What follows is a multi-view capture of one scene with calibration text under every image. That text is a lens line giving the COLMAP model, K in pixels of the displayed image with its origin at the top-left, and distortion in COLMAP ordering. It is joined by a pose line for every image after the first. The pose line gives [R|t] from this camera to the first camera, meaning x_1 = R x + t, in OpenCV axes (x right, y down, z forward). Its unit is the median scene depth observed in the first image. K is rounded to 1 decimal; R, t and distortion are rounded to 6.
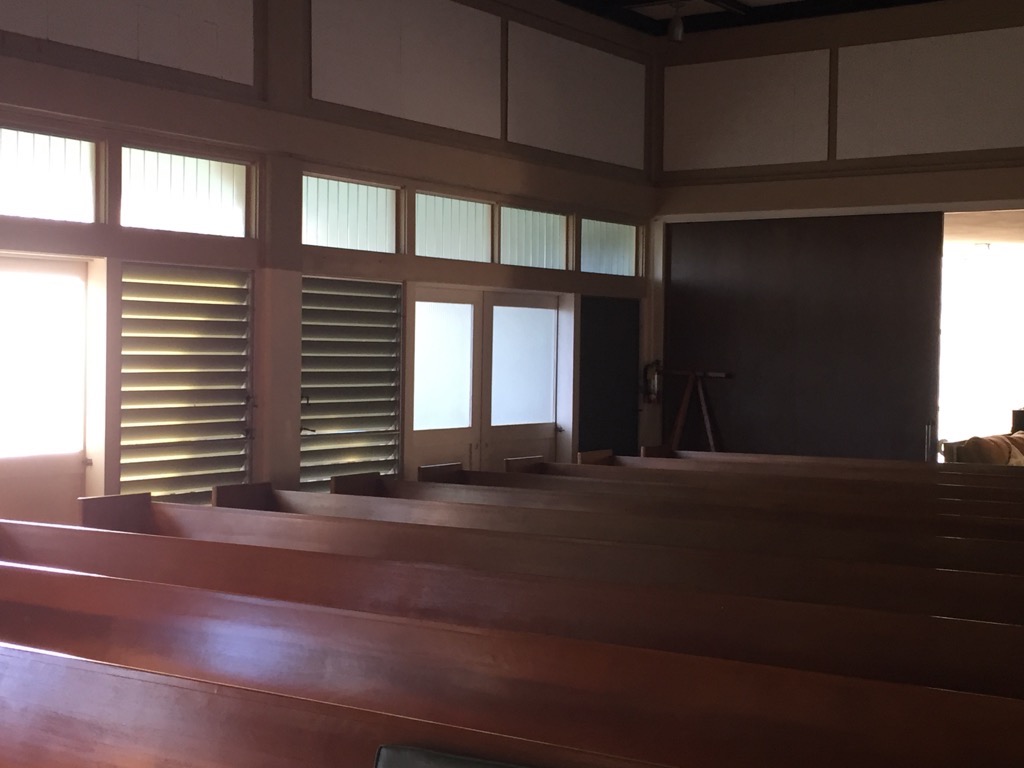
lens RADIAL K [[1512.5, 0, 512.0], [0, 1512.5, 384.0], [0, 0, 1]] dist [0.040990, 0.010928]
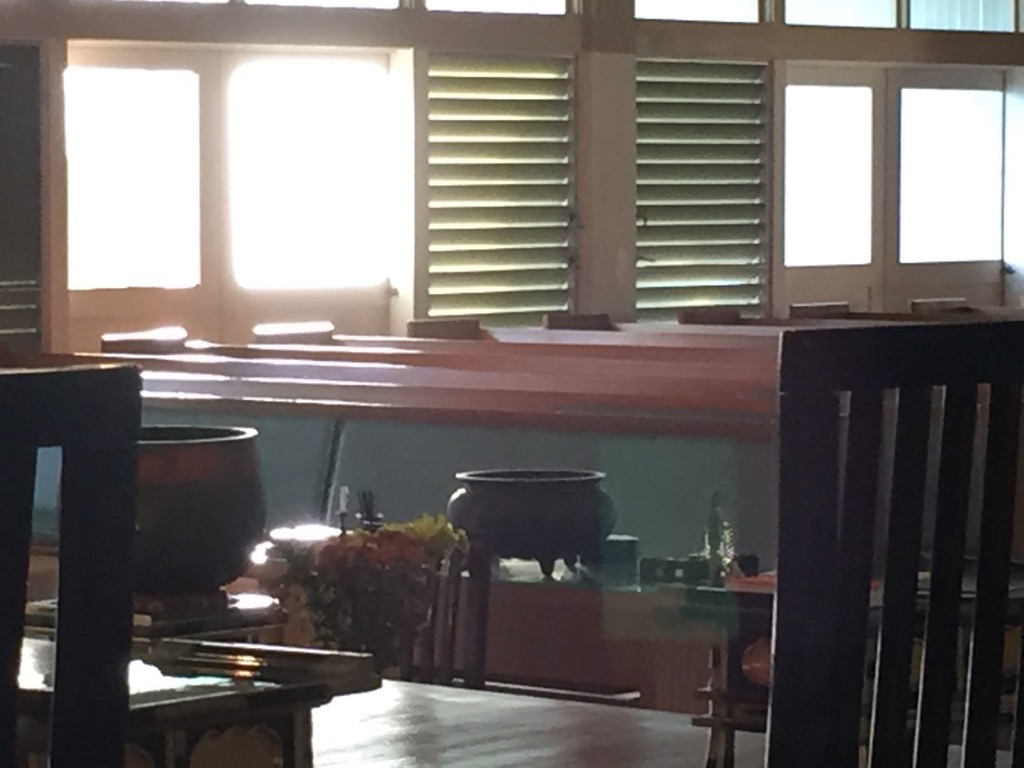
lens RADIAL K [[4173.3, 0, 512.0], [0, 4173.3, 384.0], [0, 0, 1]] dist [0.088110, 2.814360]
pose [[0.989364, -0.010975, -0.145044, 0.107666], [0.014708, 0.999587, 0.024693, 0.041275], [0.144713, -0.026564, 0.989117, -1.139624]]
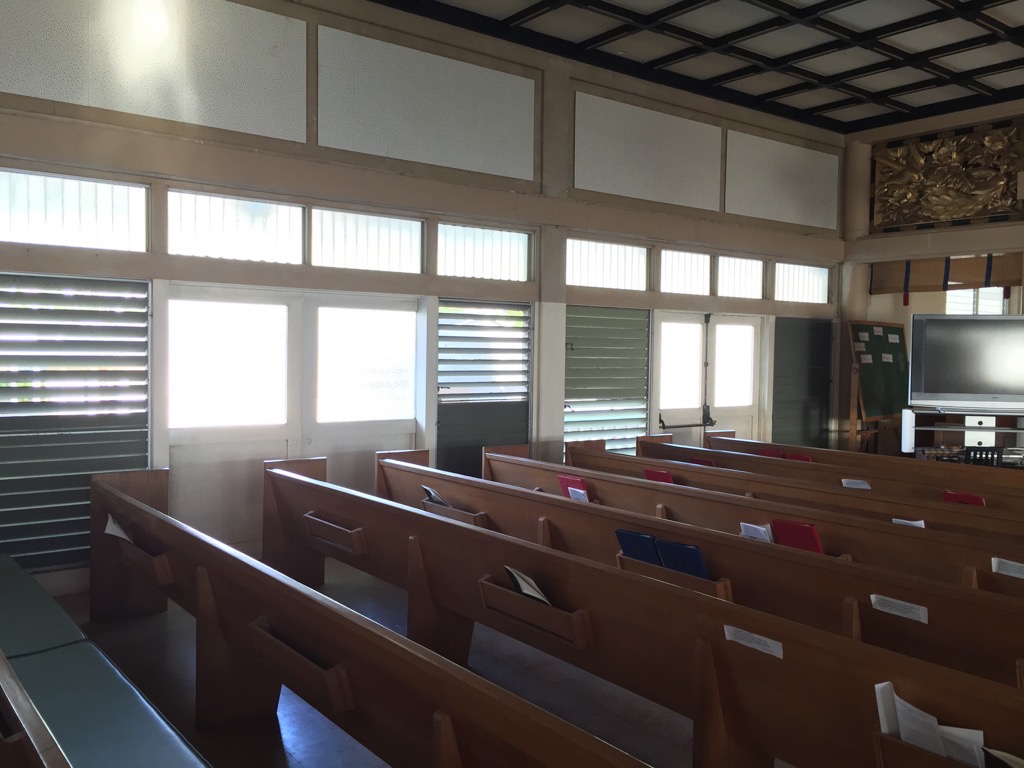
lens RADIAL K [[877.6, 0, 512.0], [0, 877.6, 384.0], [0, 0, 1]] dist [0.075847, -0.095874]
pose [[0.945097, 0.012866, -0.326538, 0.099883], [-0.009830, 0.999892, 0.010946, -0.002065], [0.326643, -0.007135, 0.945121, 0.150509]]
